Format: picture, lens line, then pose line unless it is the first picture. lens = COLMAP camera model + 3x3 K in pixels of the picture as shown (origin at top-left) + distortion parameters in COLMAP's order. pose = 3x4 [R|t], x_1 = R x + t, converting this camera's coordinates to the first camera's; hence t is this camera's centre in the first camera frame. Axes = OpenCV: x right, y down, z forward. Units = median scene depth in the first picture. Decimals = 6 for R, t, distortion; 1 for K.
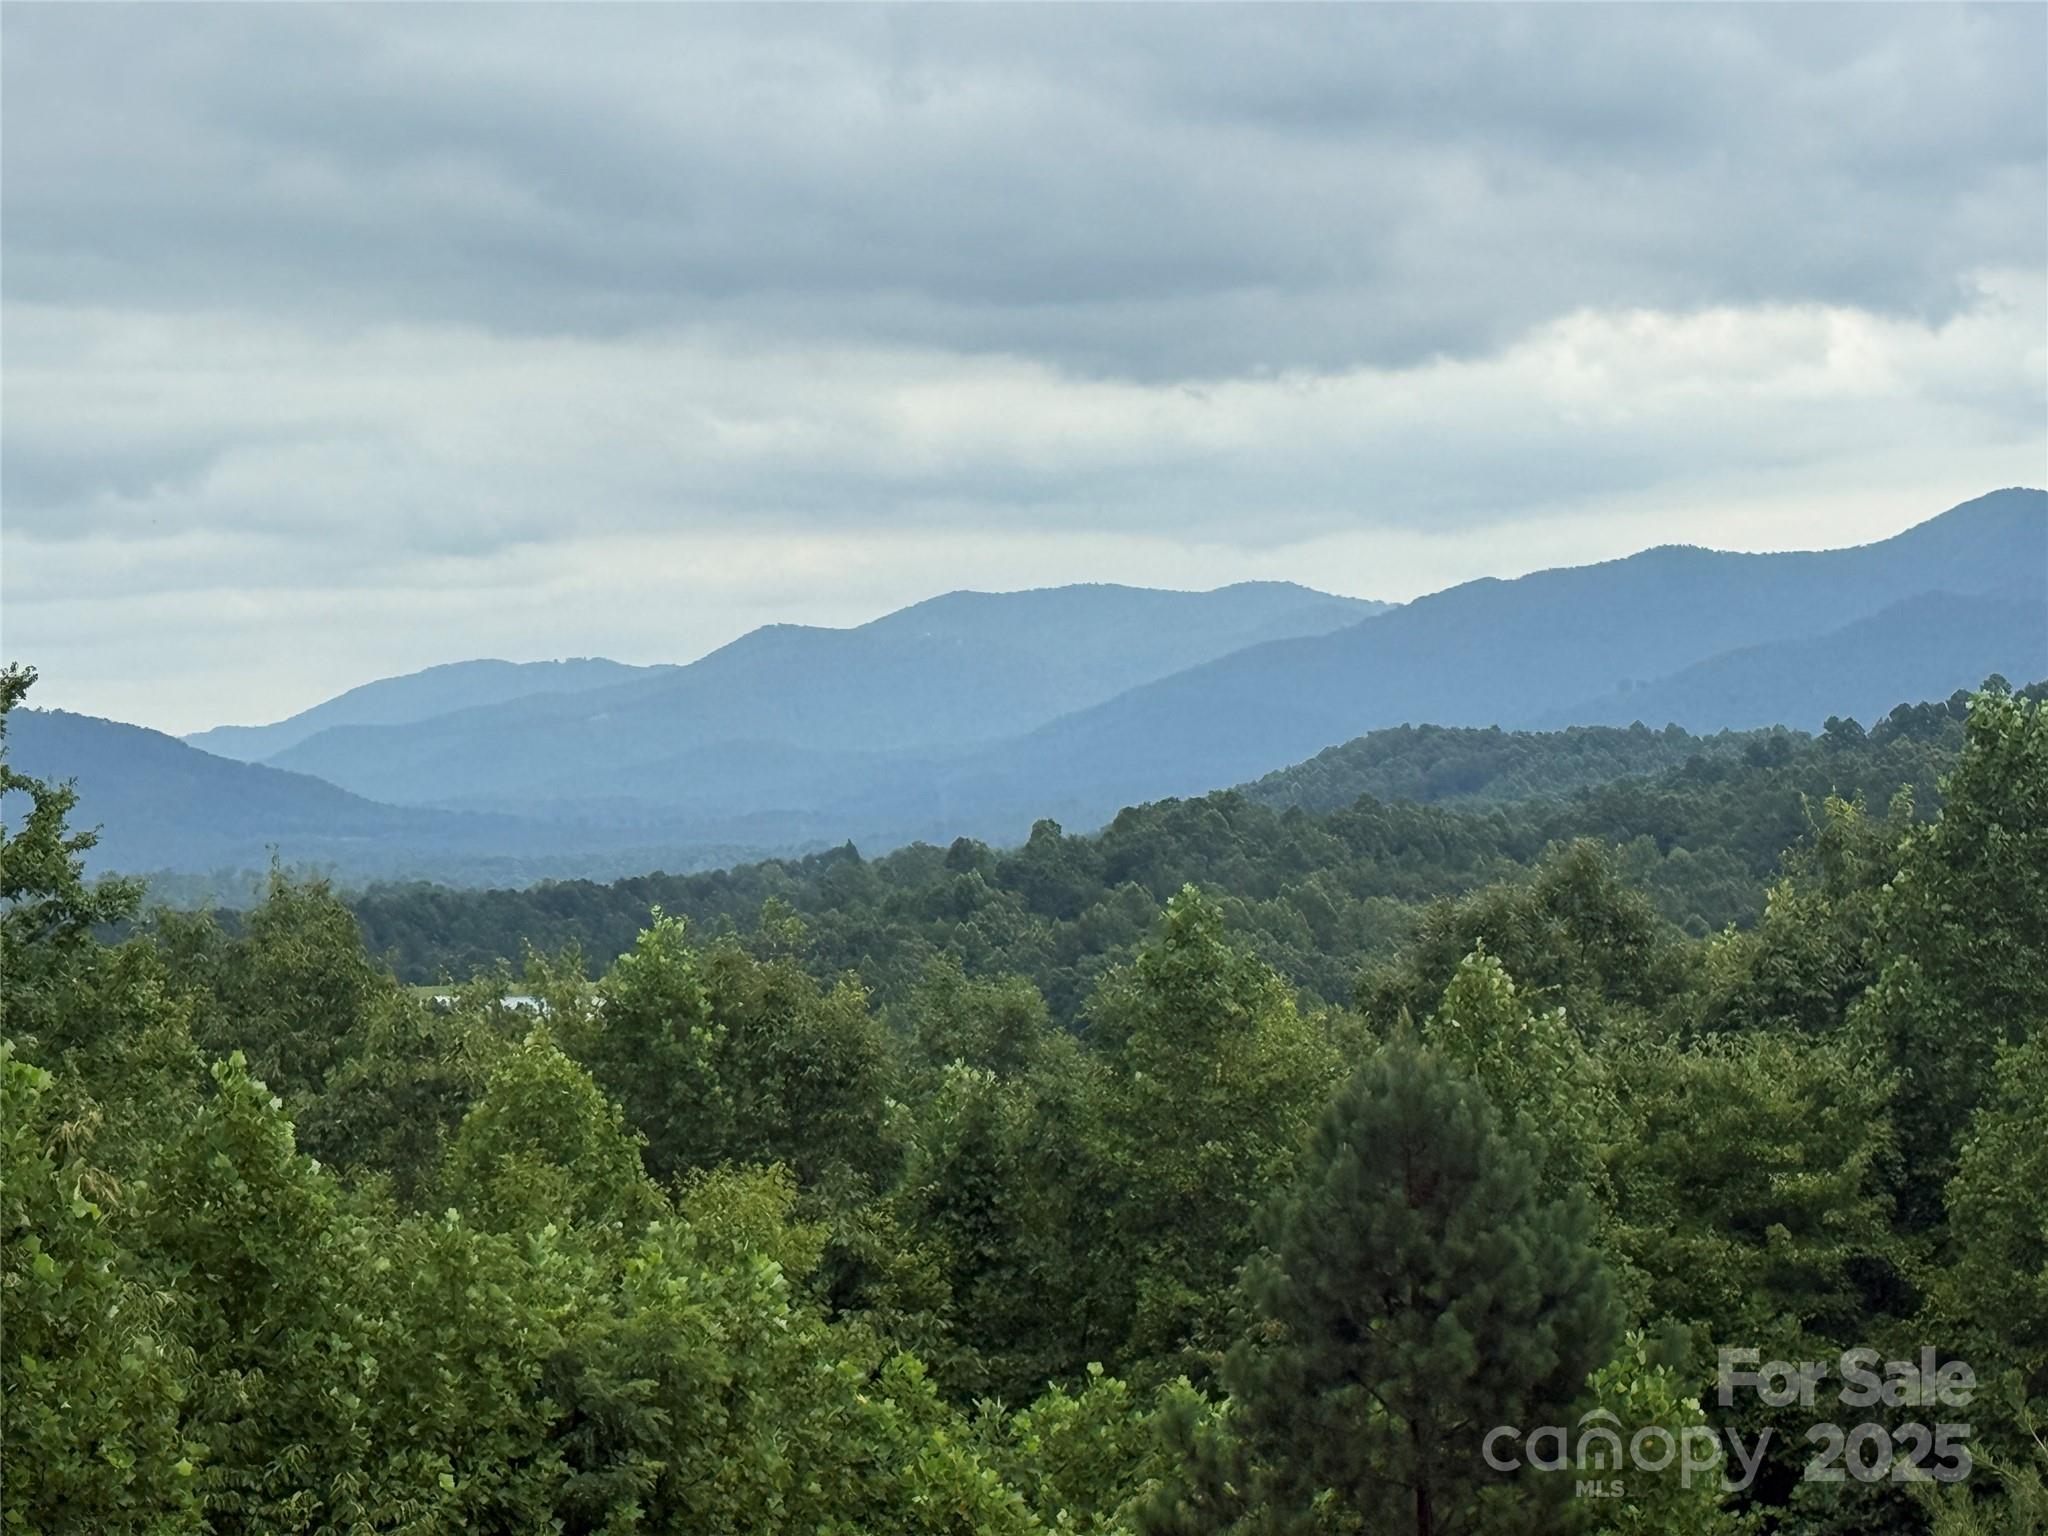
lens RADIAL K [[5700.5, 0, 1011.7], [0, 5700.5, 796.2], [0, 0, 1]] dist [0.129721, 0.105361]
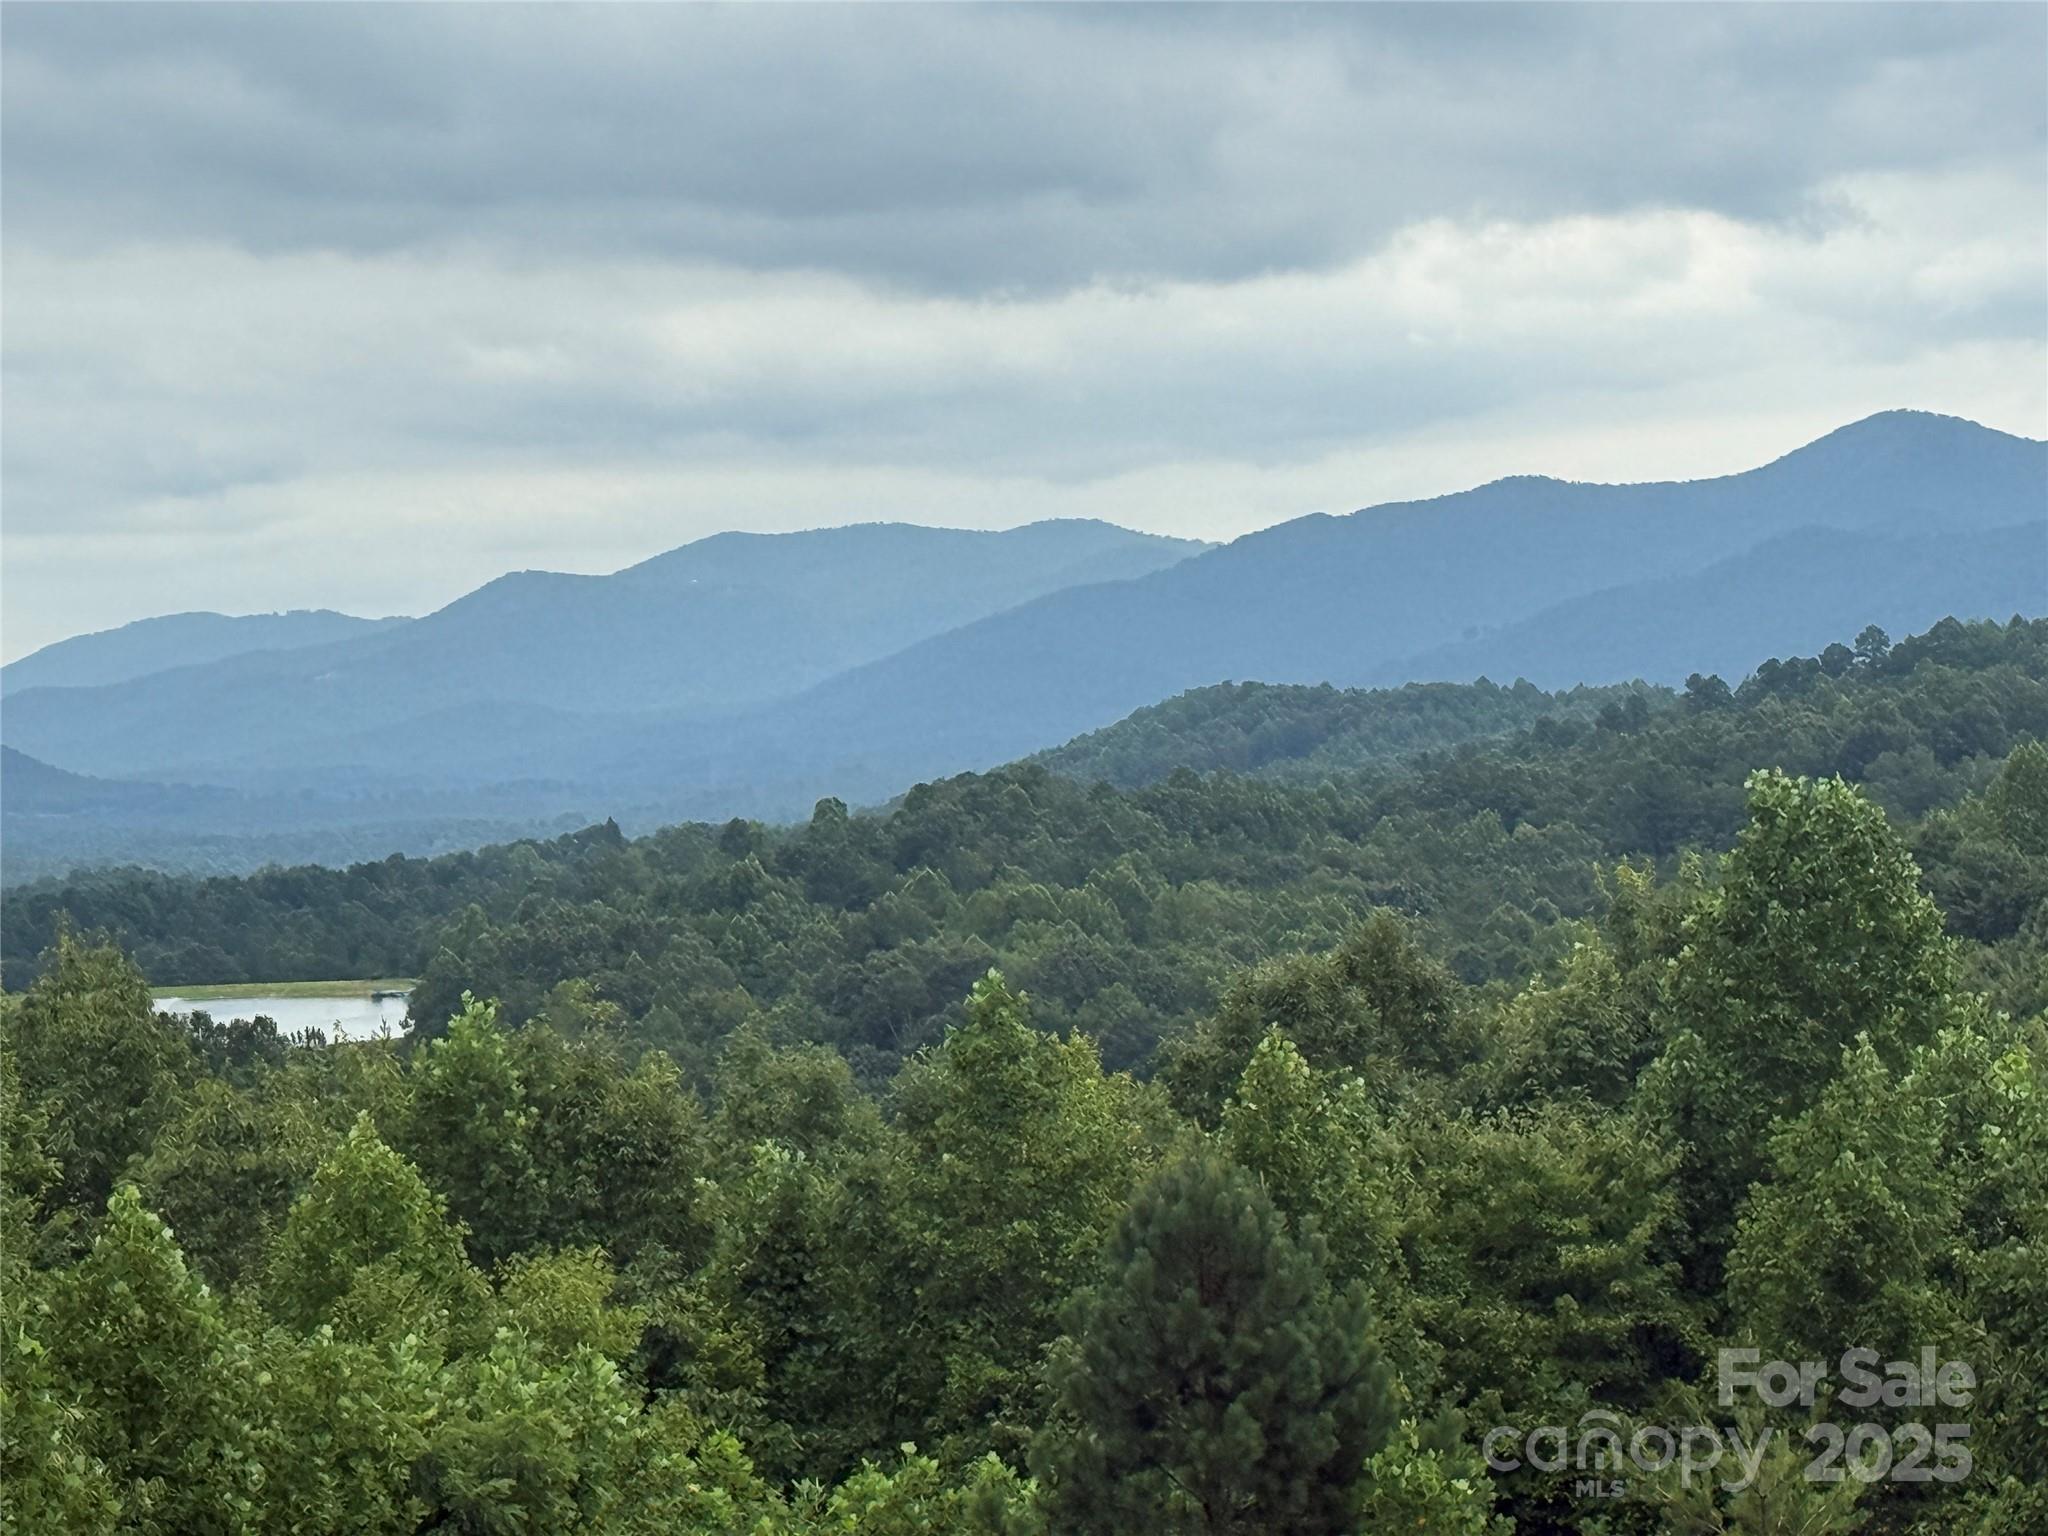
lens RADIAL K [[6366.6, 0, 1024.0], [0, 6366.6, 768.0], [0, 0, 1]] dist [0.150921, 0.078842]
pose [[0.999285, -0.008578, 0.036834, -0.005378], [0.008530, 0.999963, 0.001459, -0.022547], [-0.036845, -0.001143, 0.999320, -0.146058]]
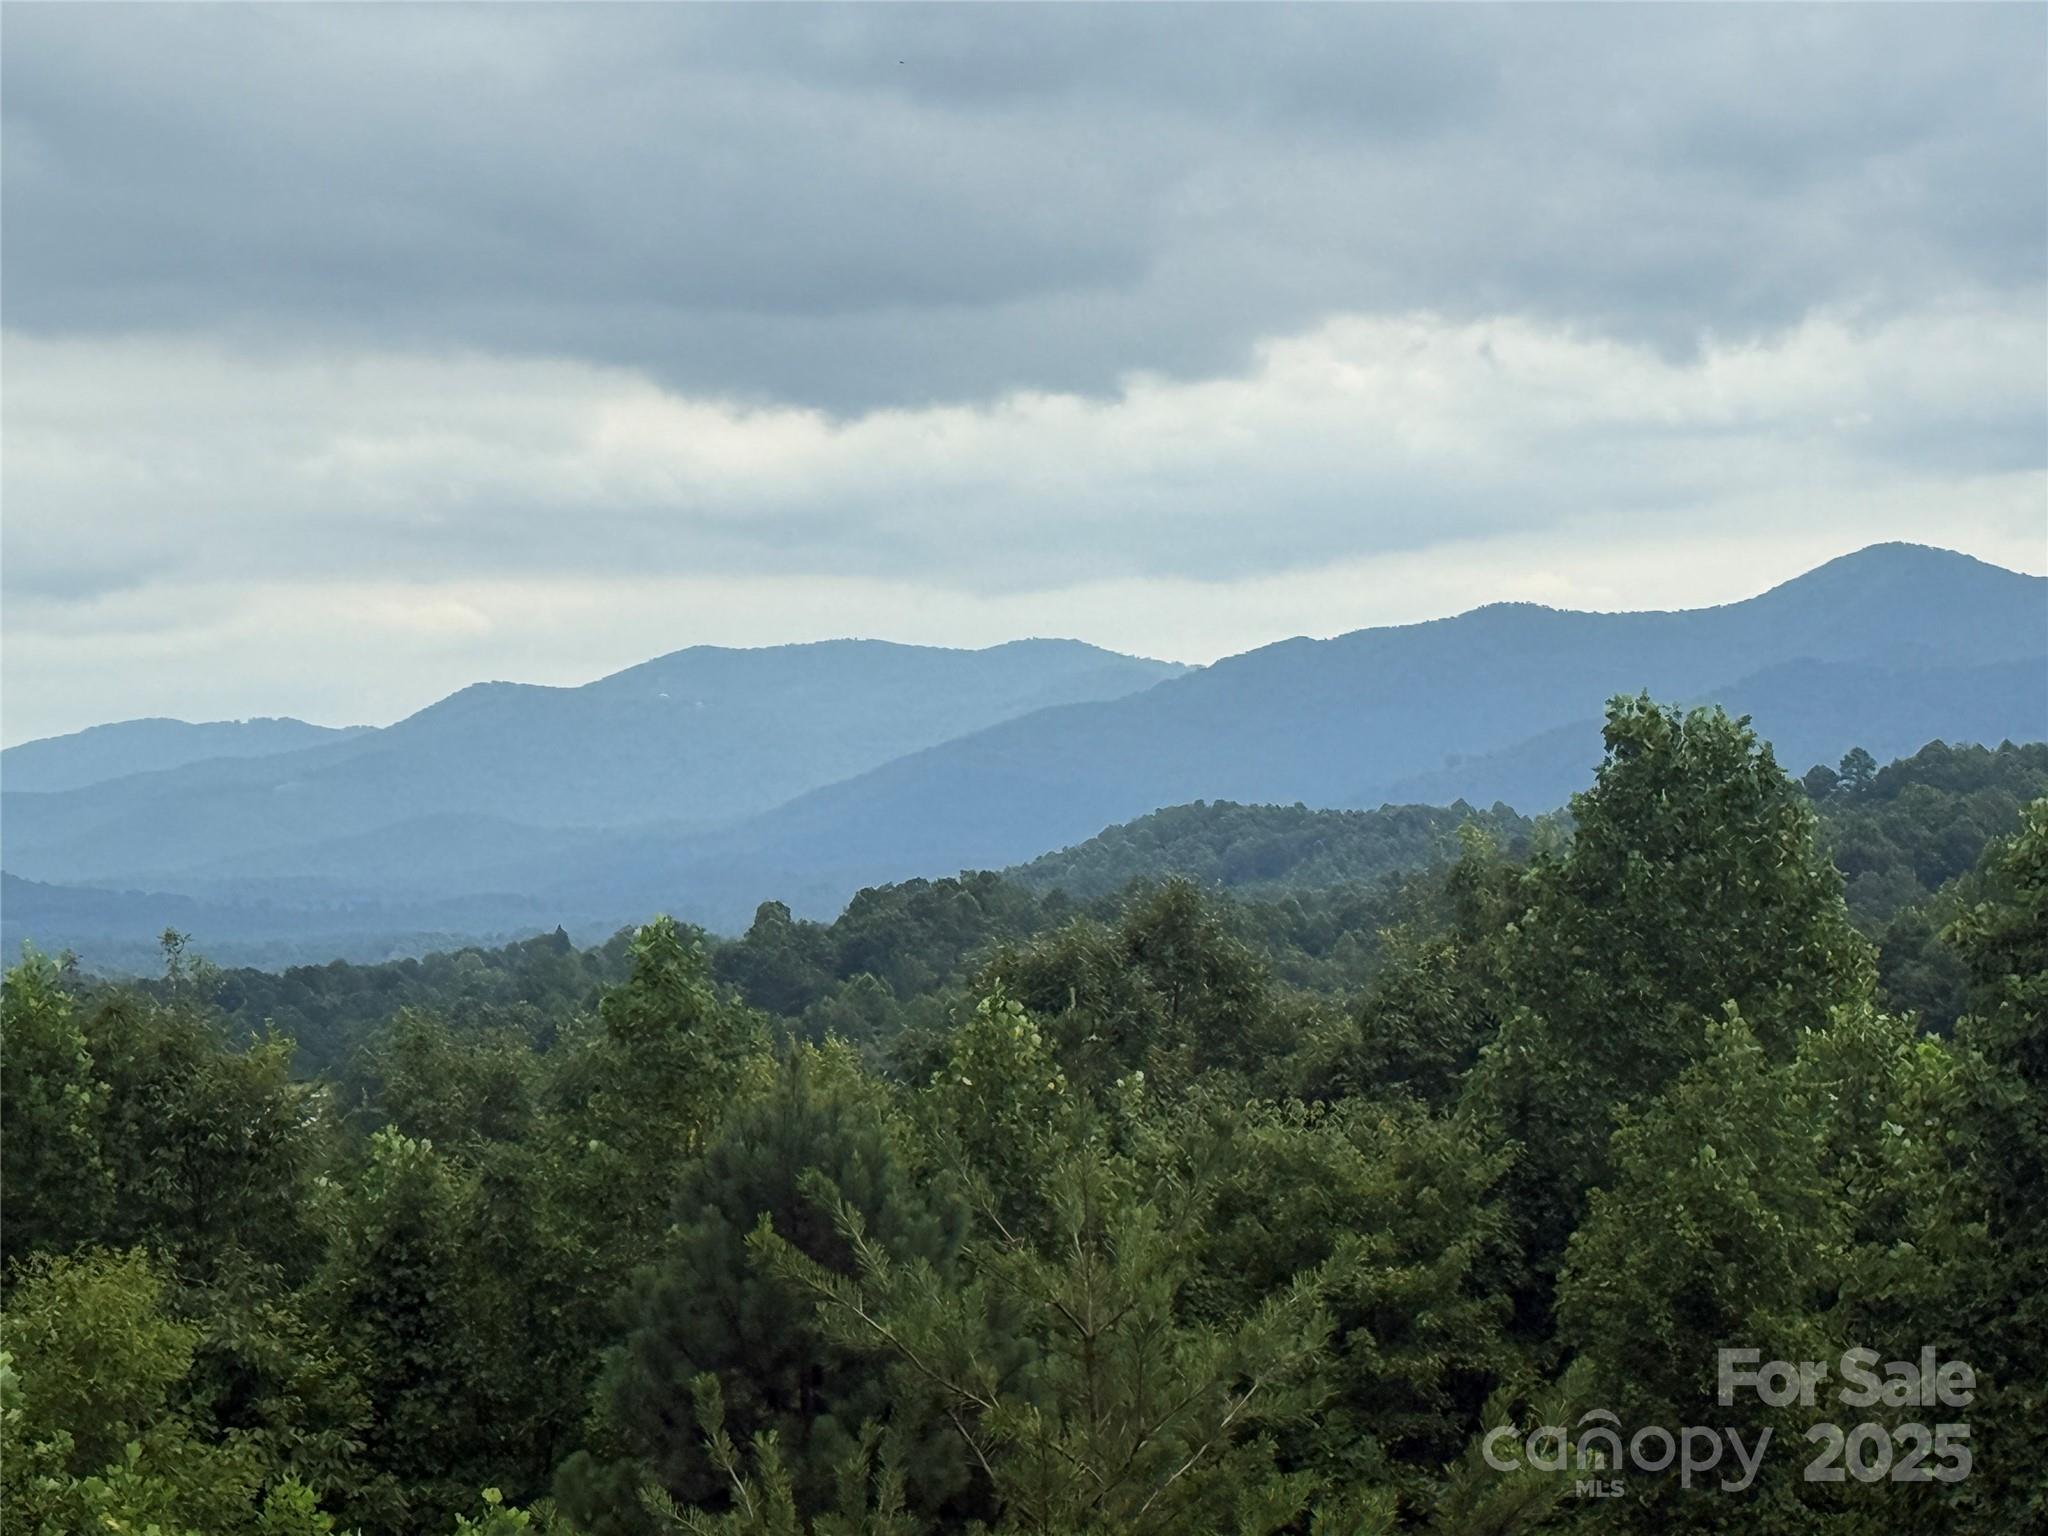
lens RADIAL K [[6491.2, 0, 1023.2], [0, 6491.2, 800.4], [0, 0, 1]] dist [0.109451, 0.555130]
pose [[0.999129, 0.009756, 0.040580, 0.045525], [-0.009248, 0.999877, -0.012690, 0.010657], [-0.040699, 0.012303, 0.999096, 0.059727]]
